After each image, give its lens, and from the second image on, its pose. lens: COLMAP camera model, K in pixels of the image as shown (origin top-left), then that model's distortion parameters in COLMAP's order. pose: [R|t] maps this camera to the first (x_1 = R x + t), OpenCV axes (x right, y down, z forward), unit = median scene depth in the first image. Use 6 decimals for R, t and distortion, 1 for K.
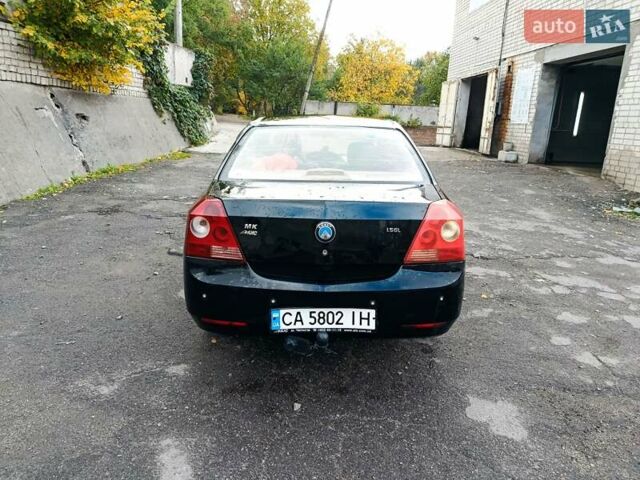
lens RADIAL K [[438.7, 0, 320.0], [0, 438.7, 240.0], [0, 0, 1]] dist [-0.003830, -0.002025]
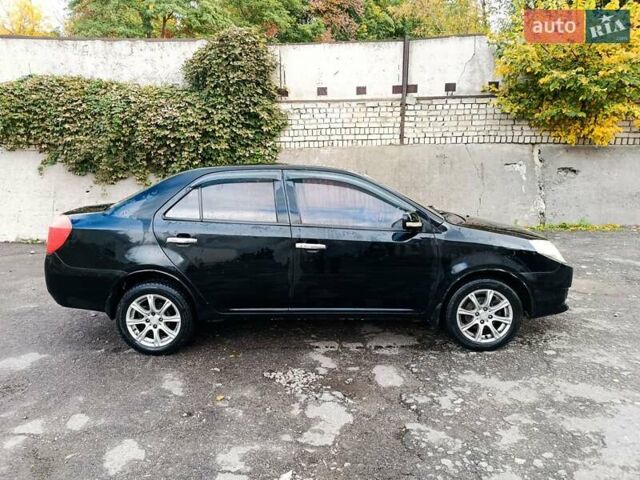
lens RADIAL K [[438.7, 0, 320.0], [0, 438.7, 240.0], [0, 0, 1]] dist [-0.003830, -0.002025]
pose [[0.017876, 0.143757, -0.989452, 0.456211], [-0.265513, 0.954761, 0.133920, -0.115621], [0.963942, 0.260318, 0.055237, 0.446891]]
